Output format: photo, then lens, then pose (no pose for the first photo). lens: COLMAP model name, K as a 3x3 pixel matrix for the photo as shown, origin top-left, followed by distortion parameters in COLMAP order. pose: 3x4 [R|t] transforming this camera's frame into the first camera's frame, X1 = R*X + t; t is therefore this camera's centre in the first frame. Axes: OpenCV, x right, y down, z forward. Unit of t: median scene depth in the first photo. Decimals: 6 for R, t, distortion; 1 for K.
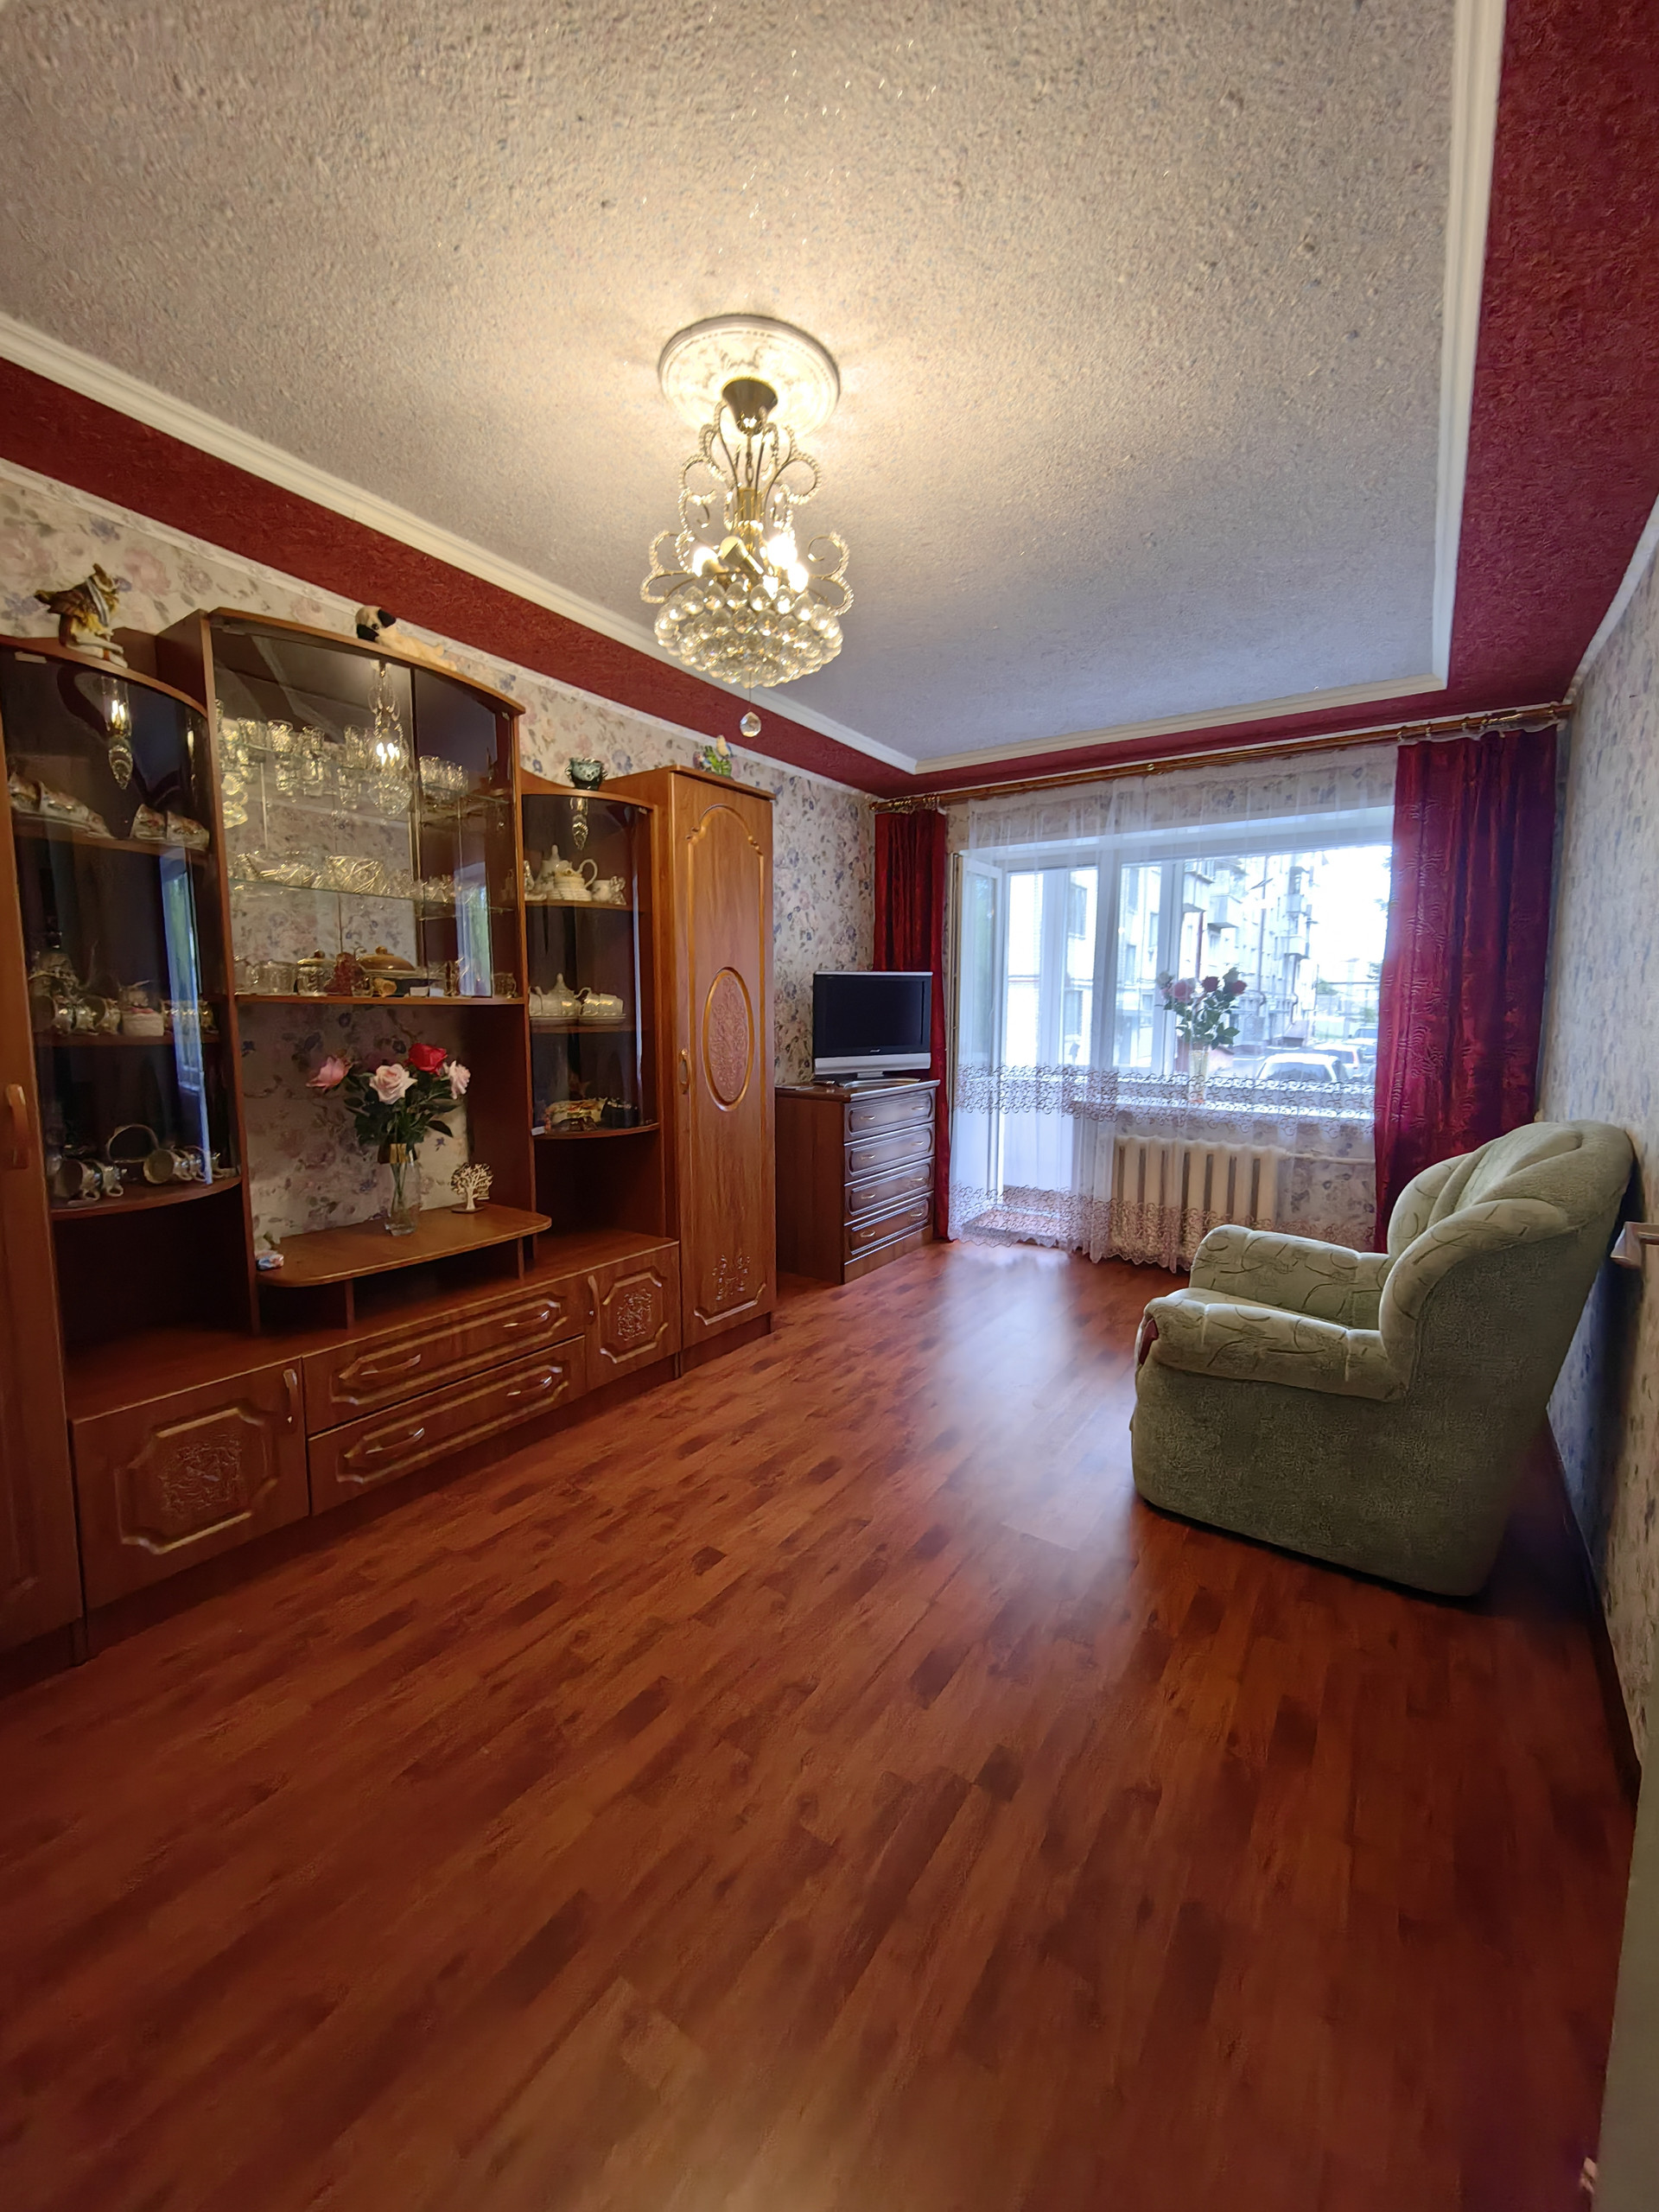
lens RADIAL K [[865.0, 0, 828.7], [0, 865.0, 1106.4], [0, 0, 1]] dist [-0.000176, 0.000742]
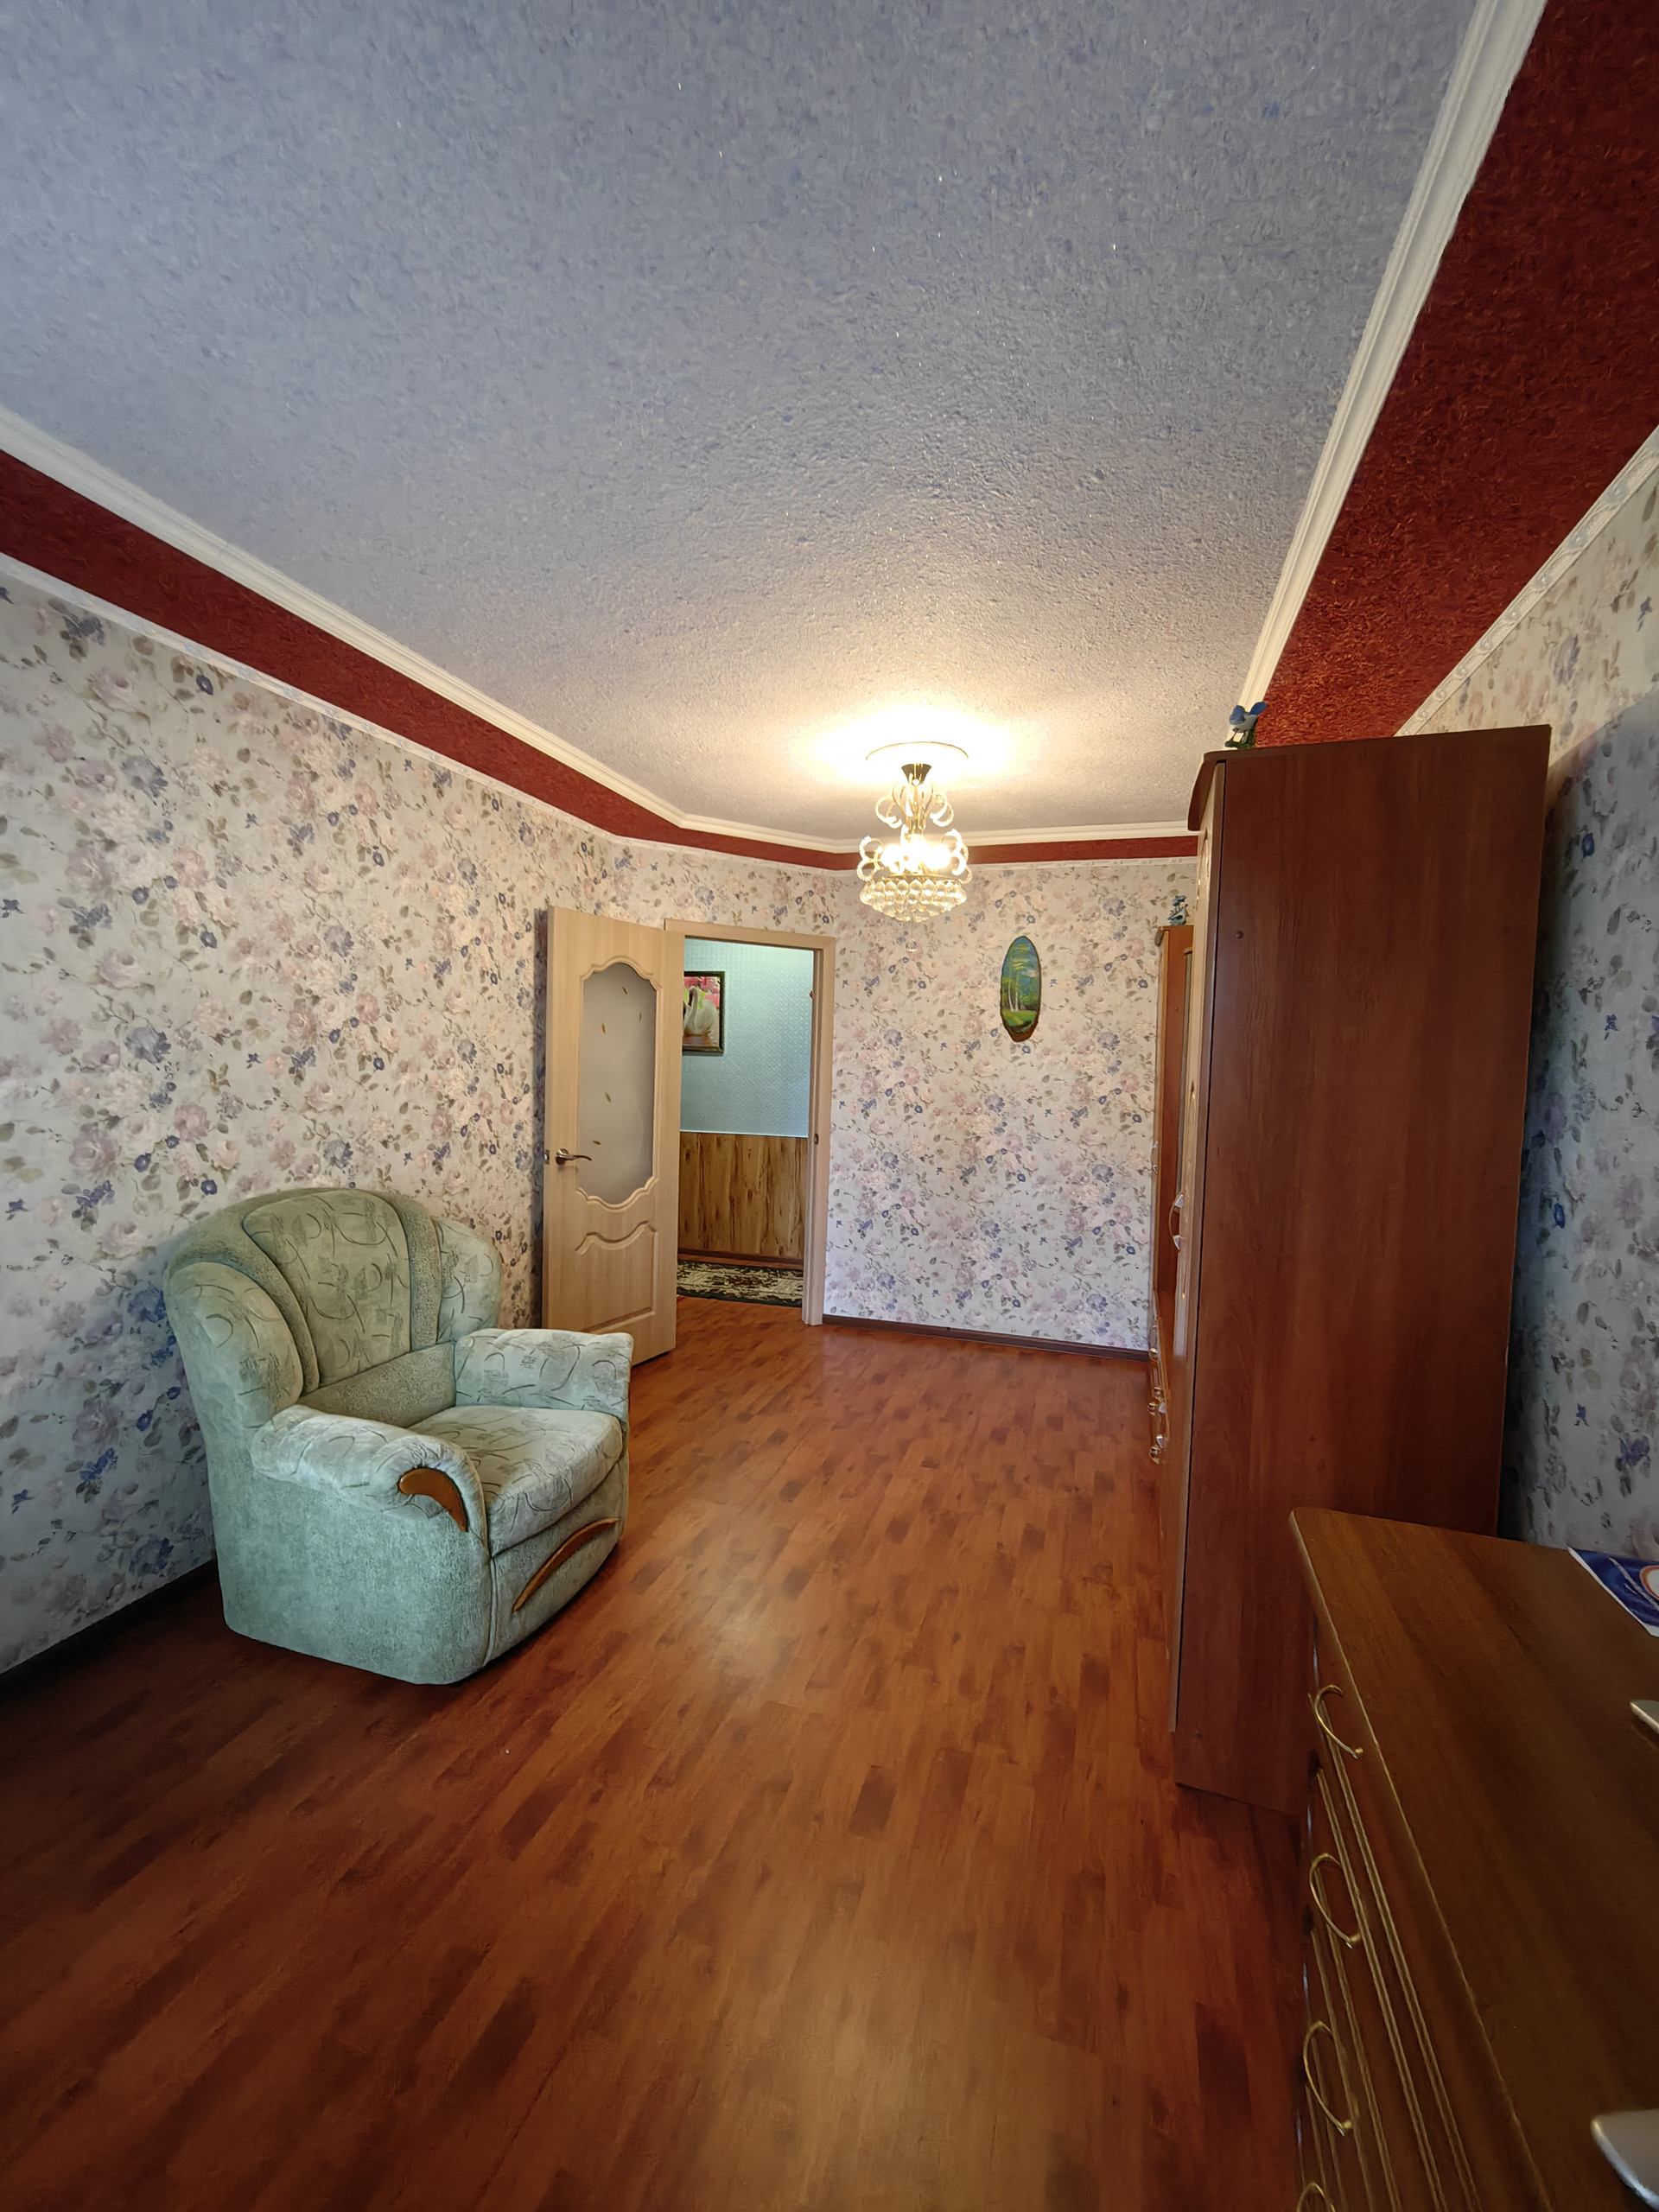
lens RADIAL K [[865.0, 0, 823.0], [0, 865.0, 1104.7], [0, 0, 1]] dist [-0.000176, 0.000742]
pose [[-0.962354, -0.009926, -0.271616, 0.358678], [-0.054899, 0.985834, 0.158486, -0.261761], [0.266195, 0.167431, -0.949267, 1.760897]]
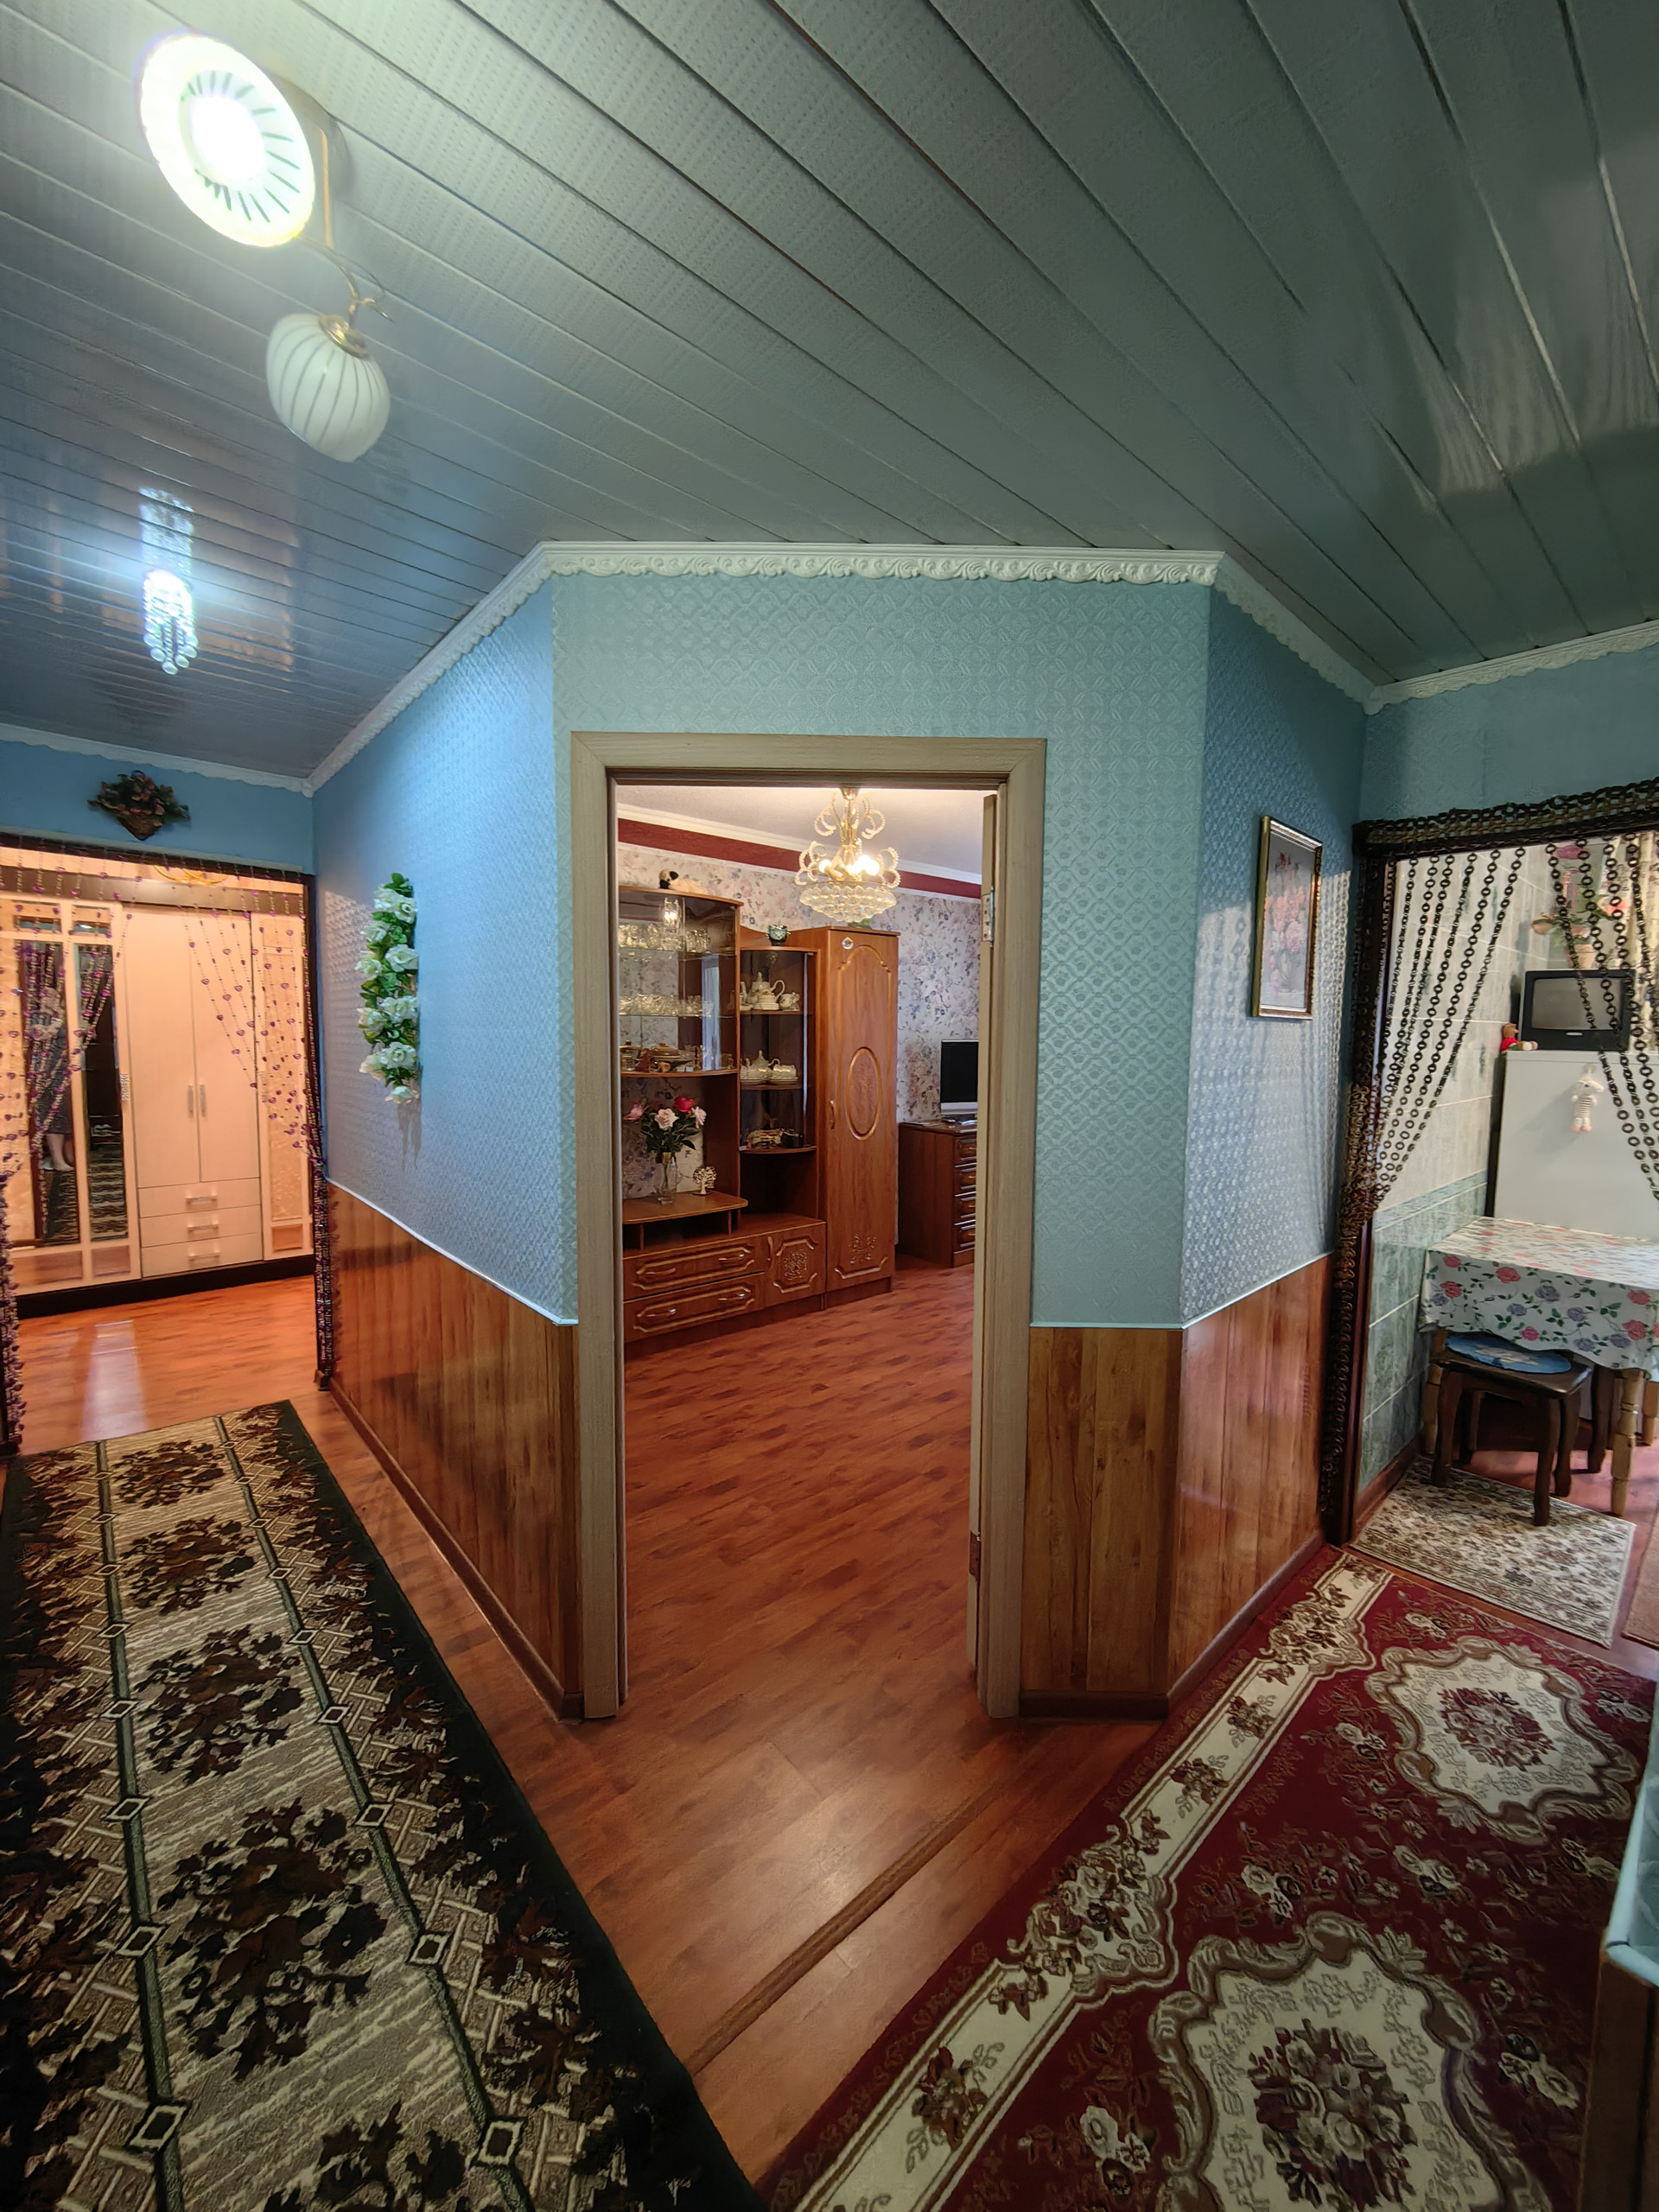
lens RADIAL K [[865.0, 0, 830.1], [0, 865.0, 1107.1], [0, 0, 1]] dist [-0.000176, 0.000742]
pose [[0.969185, 0.027046, -0.244845, 0.237742], [-0.033599, 0.999179, -0.022627, -0.019122], [0.244032, 0.030156, 0.969298, -0.588480]]
